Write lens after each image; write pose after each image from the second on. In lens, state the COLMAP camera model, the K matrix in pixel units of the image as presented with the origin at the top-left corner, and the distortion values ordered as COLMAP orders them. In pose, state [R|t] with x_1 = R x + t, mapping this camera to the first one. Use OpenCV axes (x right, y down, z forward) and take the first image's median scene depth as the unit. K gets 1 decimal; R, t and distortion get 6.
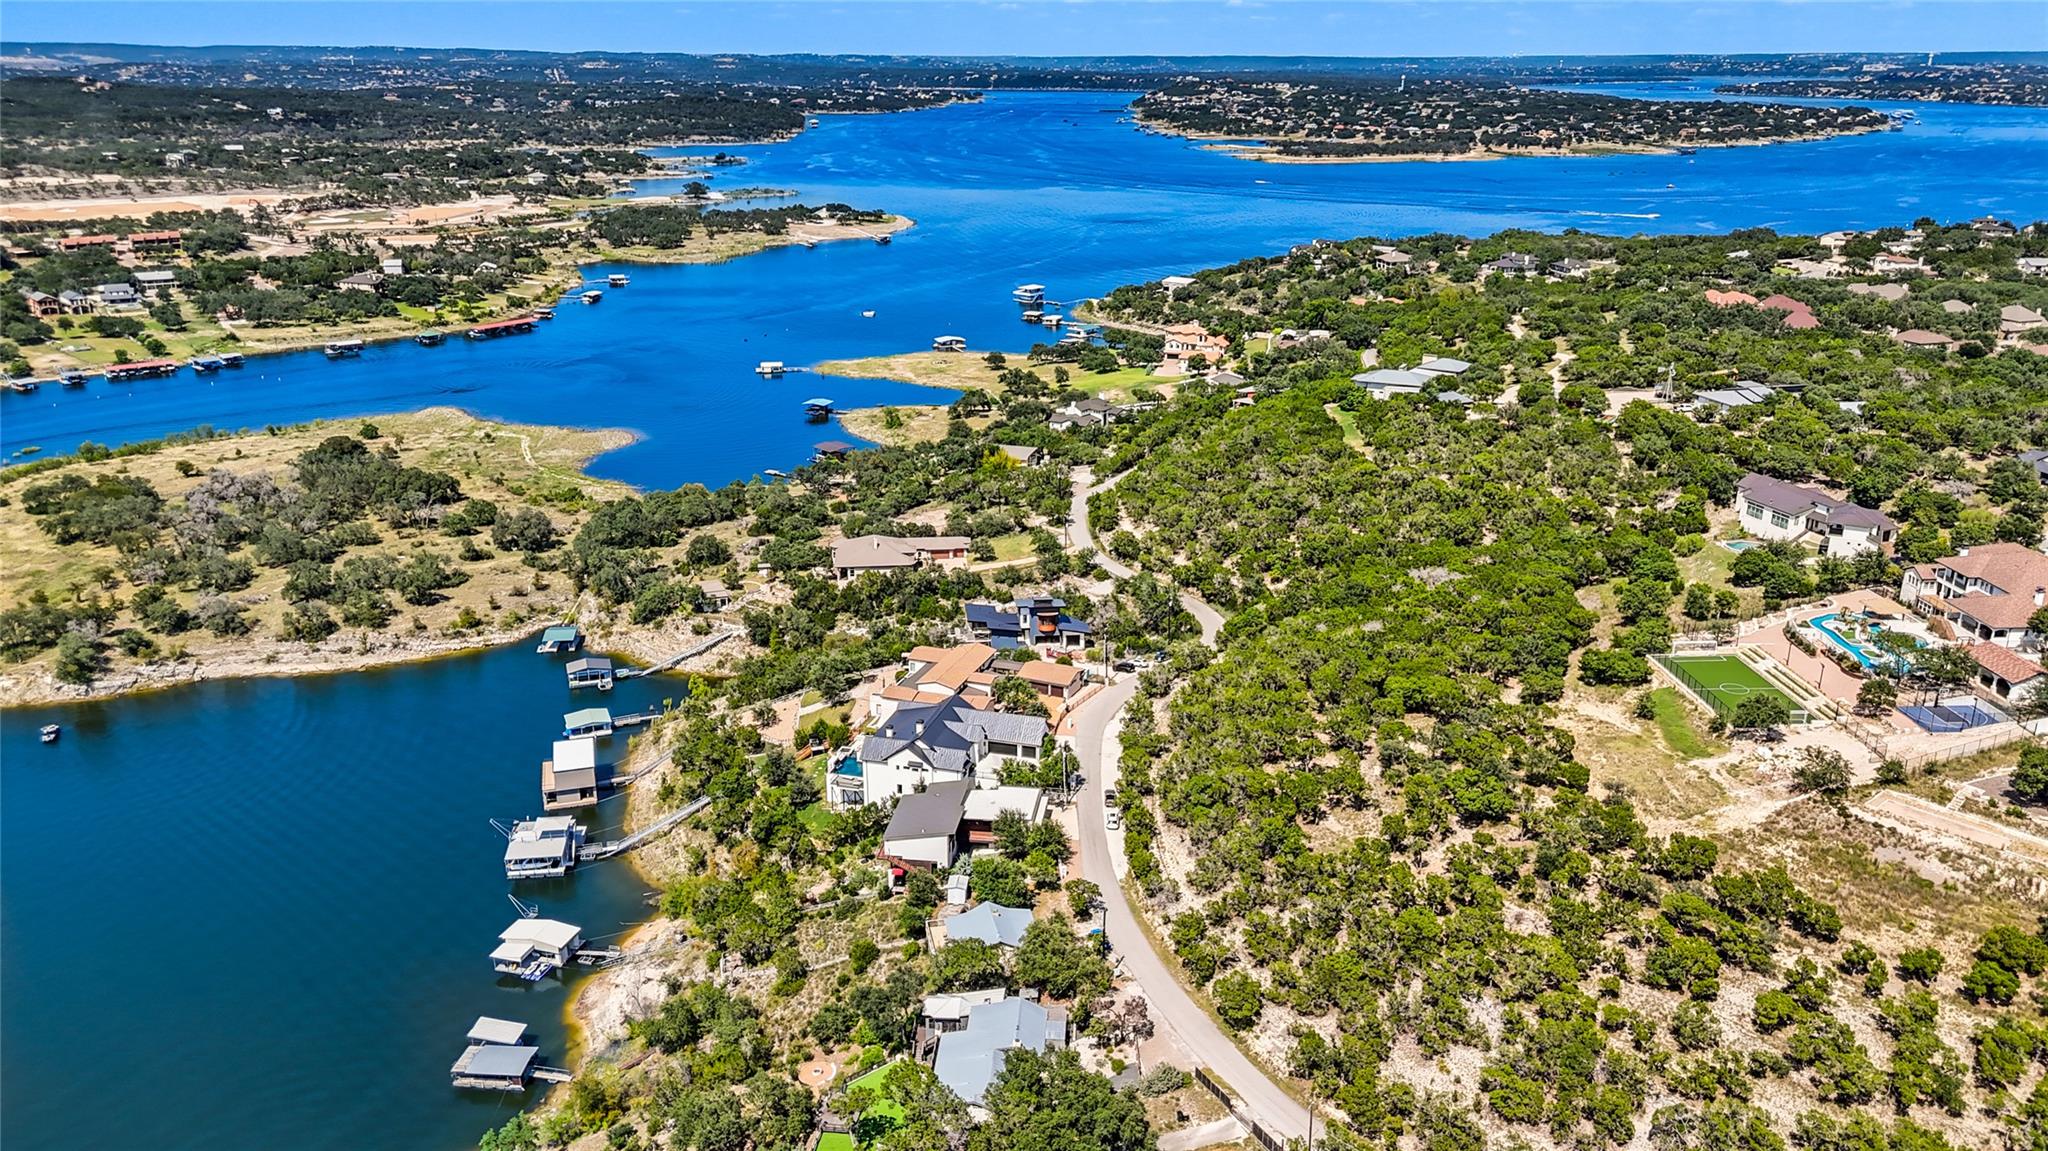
lens RADIAL K [[1532.8, 0, 1024.3], [0, 1532.8, 575.3], [0, 0, 1]] dist [0.045424, -0.021304]
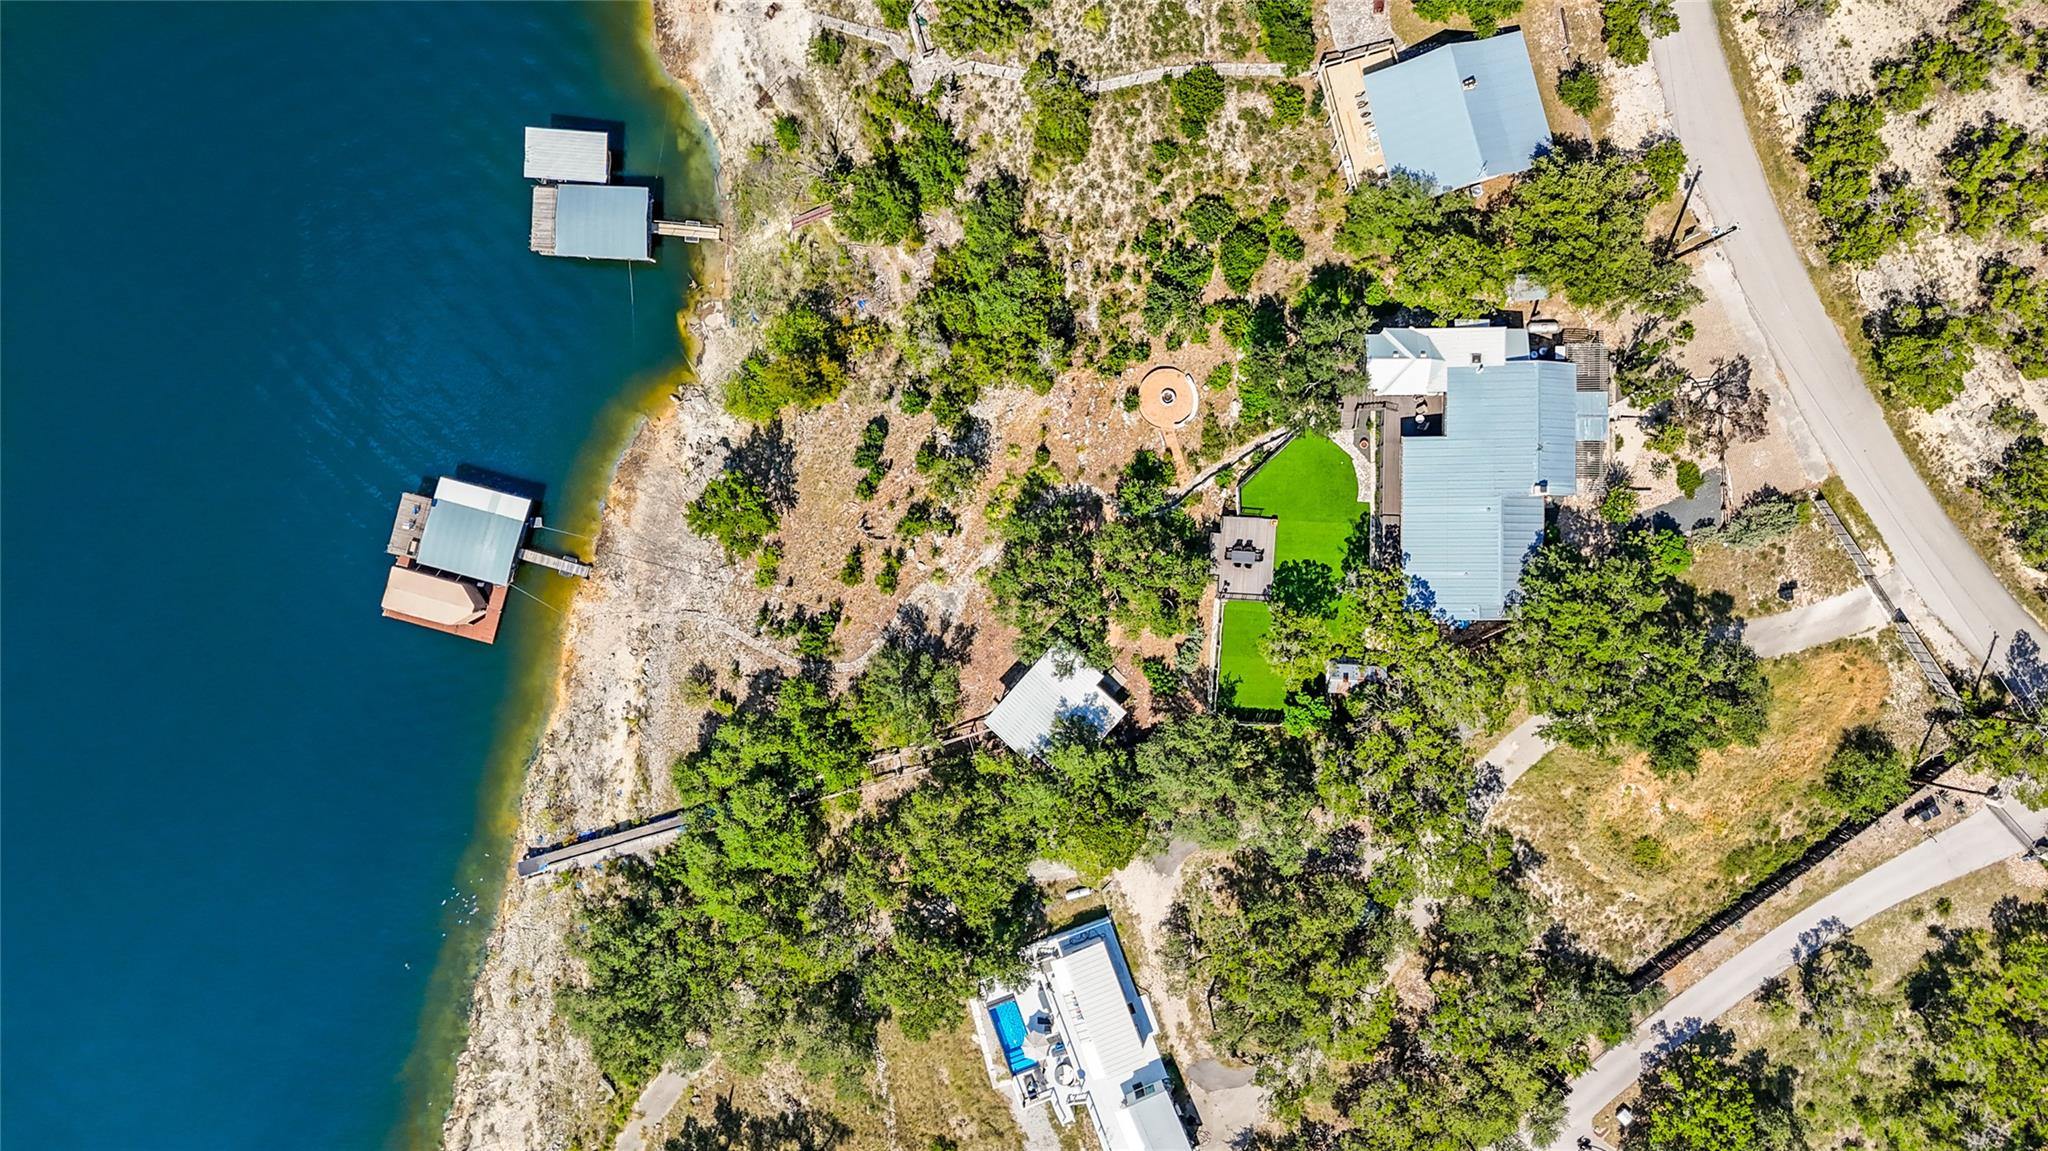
lens RADIAL K [[1532.8, 0, 1024.4], [0, 1532.8, 579.3], [0, 0, 1]] dist [0.045424, -0.021304]
pose [[0.997375, -0.072385, -0.001755, -0.180566], [0.024920, 0.320397, 0.946956, -0.231959], [-0.067983, -0.944514, 0.321360, 0.666128]]
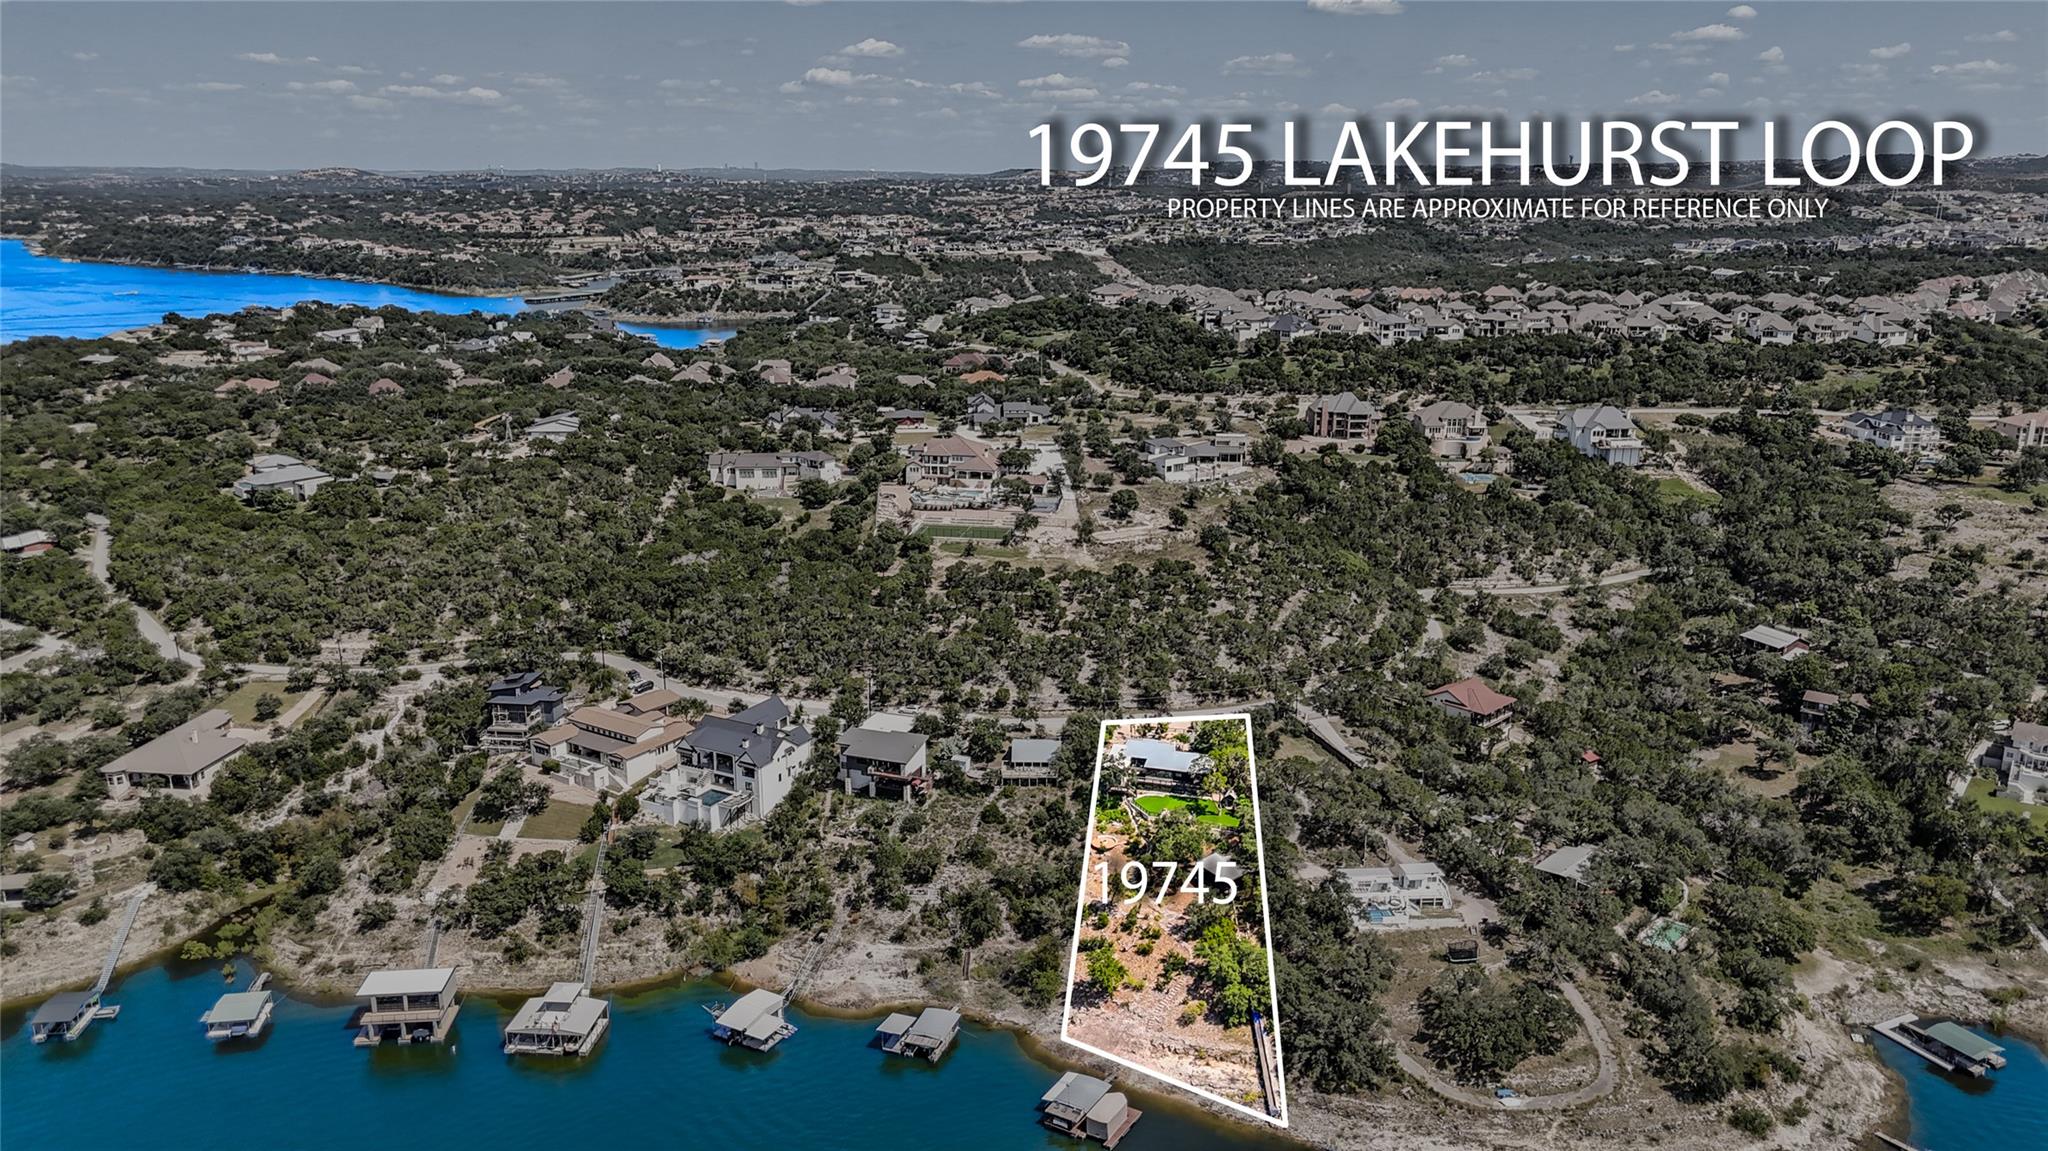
lens RADIAL K [[1532.8, 0, 1021.5], [0, 1532.8, 576.3], [0, 0, 1]] dist [0.045424, -0.021304]
pose [[0.215638, -0.252883, 0.943160, -1.383186], [0.316797, 0.931757, 0.177396, -0.195309], [-0.923656, 0.260537, 0.281034, 0.532058]]
